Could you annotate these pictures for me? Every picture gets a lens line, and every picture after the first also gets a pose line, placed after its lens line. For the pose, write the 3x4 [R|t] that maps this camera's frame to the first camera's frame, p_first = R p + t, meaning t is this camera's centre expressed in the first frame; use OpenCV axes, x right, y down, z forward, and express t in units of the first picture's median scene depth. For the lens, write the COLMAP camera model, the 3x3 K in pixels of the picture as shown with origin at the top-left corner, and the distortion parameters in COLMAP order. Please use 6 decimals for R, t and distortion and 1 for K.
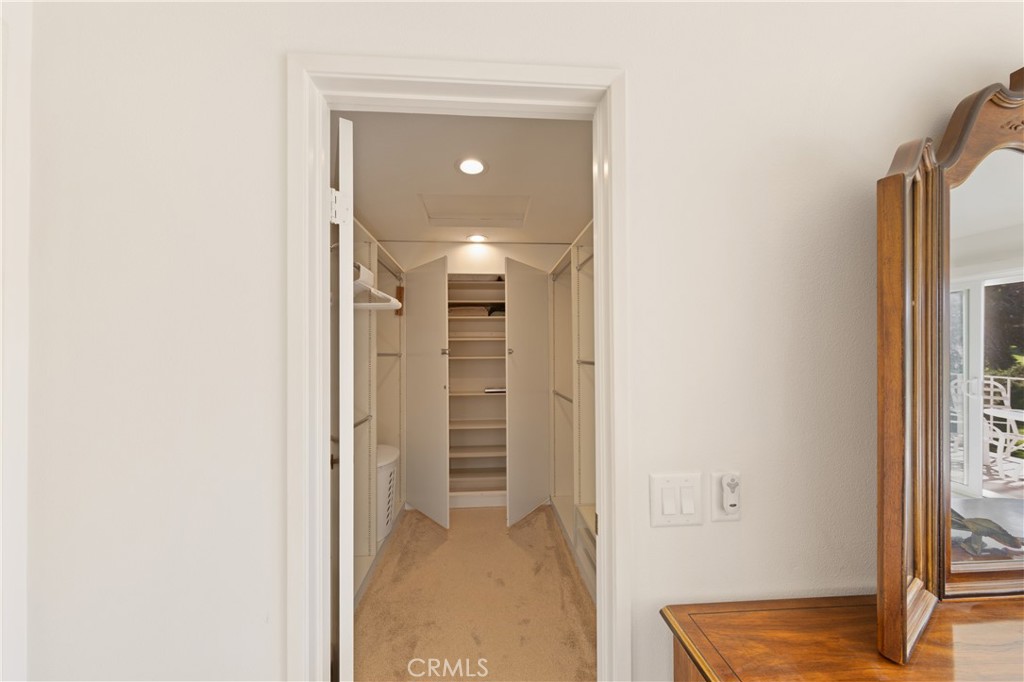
lens RADIAL K [[346.2, 0, 509.4], [0, 346.2, 349.4], [0, 0, 1]] dist [-0.002264, -0.000098]
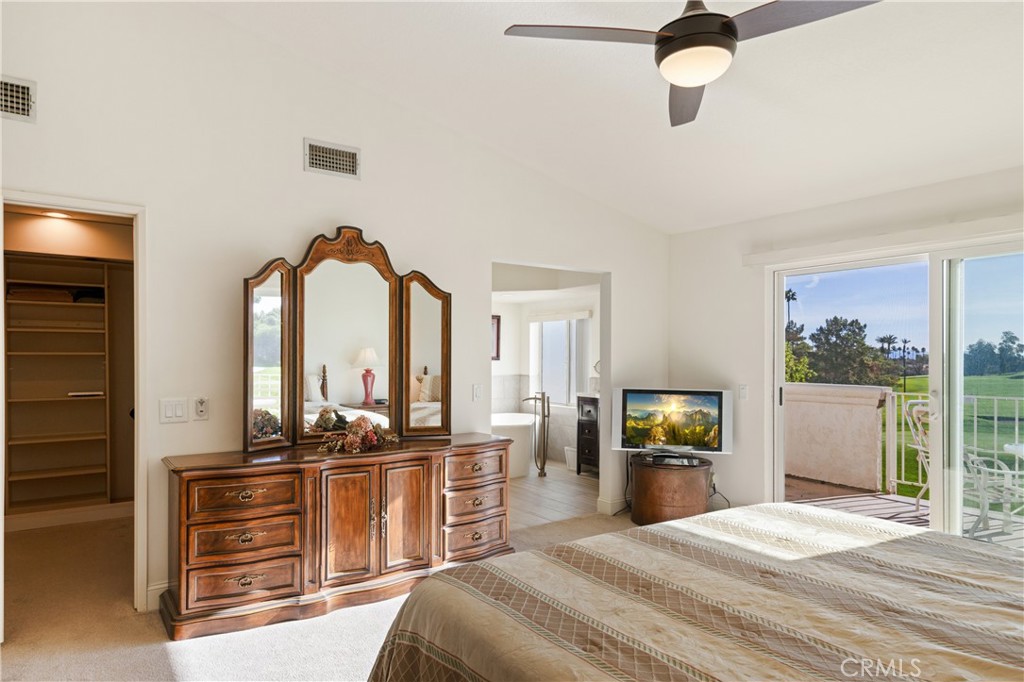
lens RADIAL K [[605.0, 0, 510.4], [0, 605.0, 346.0], [0, 0, 1]] dist [0.004877, 0.000802]
pose [[0.849795, 0.004303, 0.527095, 0.271589], [-0.001033, 0.999978, -0.006497, 0.052338], [-0.527112, 0.004977, 0.849781, -3.333126]]
